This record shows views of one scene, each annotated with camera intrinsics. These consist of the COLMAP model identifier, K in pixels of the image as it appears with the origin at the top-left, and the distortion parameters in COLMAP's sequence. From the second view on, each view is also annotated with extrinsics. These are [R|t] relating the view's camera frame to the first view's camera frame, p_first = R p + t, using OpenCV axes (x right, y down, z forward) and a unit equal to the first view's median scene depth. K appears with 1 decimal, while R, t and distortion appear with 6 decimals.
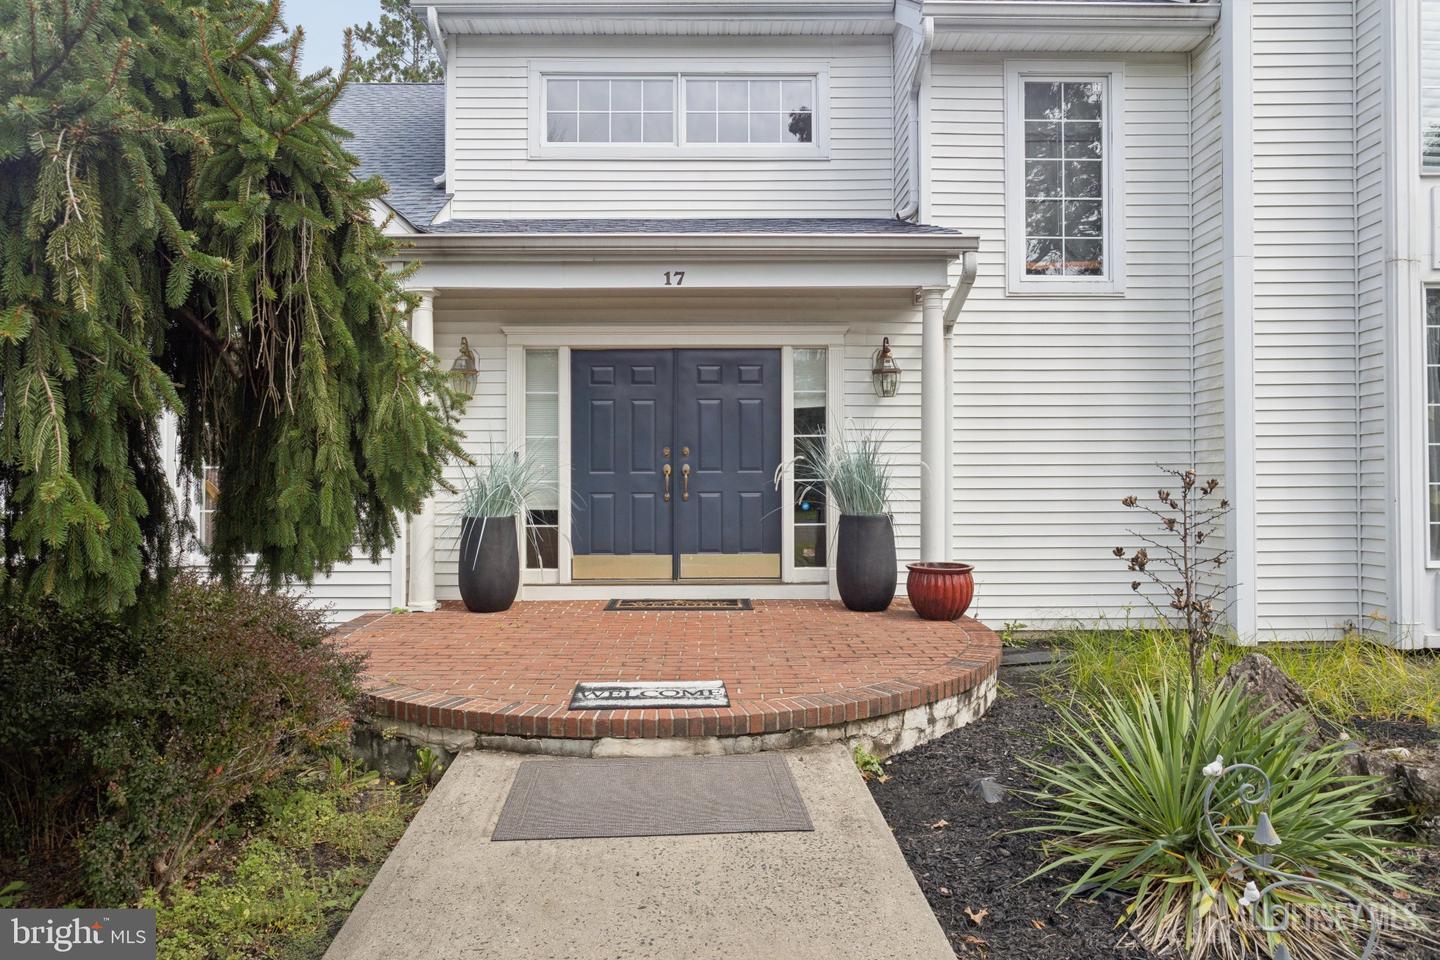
lens RADIAL K [[874.0, 0, 720.0], [0, 874.0, 480.0], [0, 0, 1]] dist [-0.000710, -0.000381]
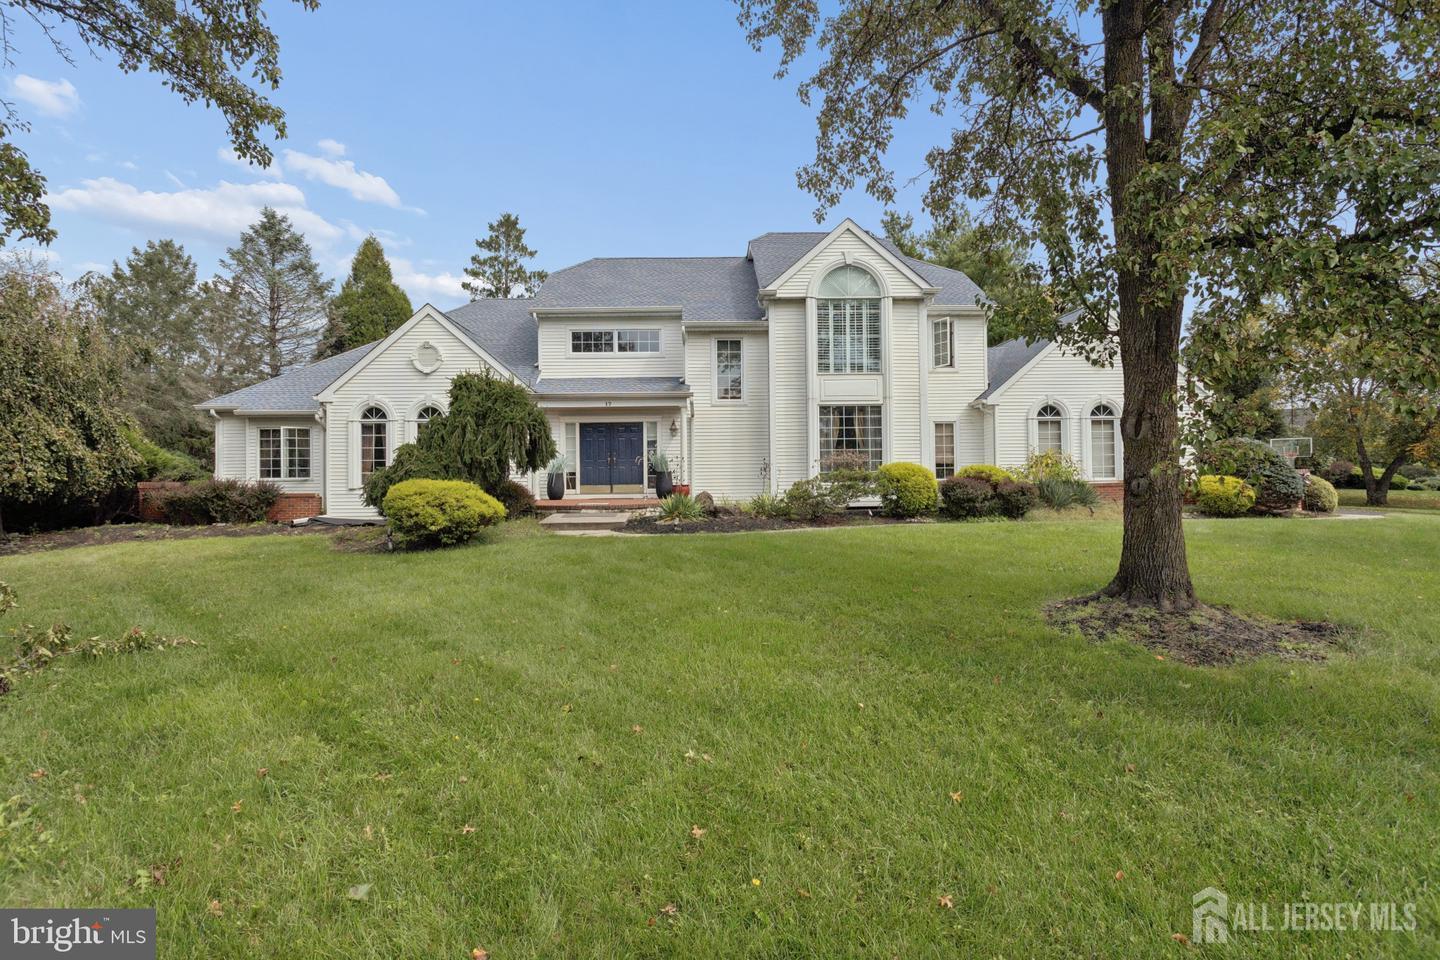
lens RADIAL K [[679.7, 0, 720.0], [0, 679.7, 480.0], [0, 0, 1]] dist [-0.000966, -0.000783]
pose [[0.999936, -0.008445, 0.007493, 0.339685], [0.008383, 0.999932, 0.008155, 0.048423], [-0.007562, -0.008092, 0.999939, -1.572119]]
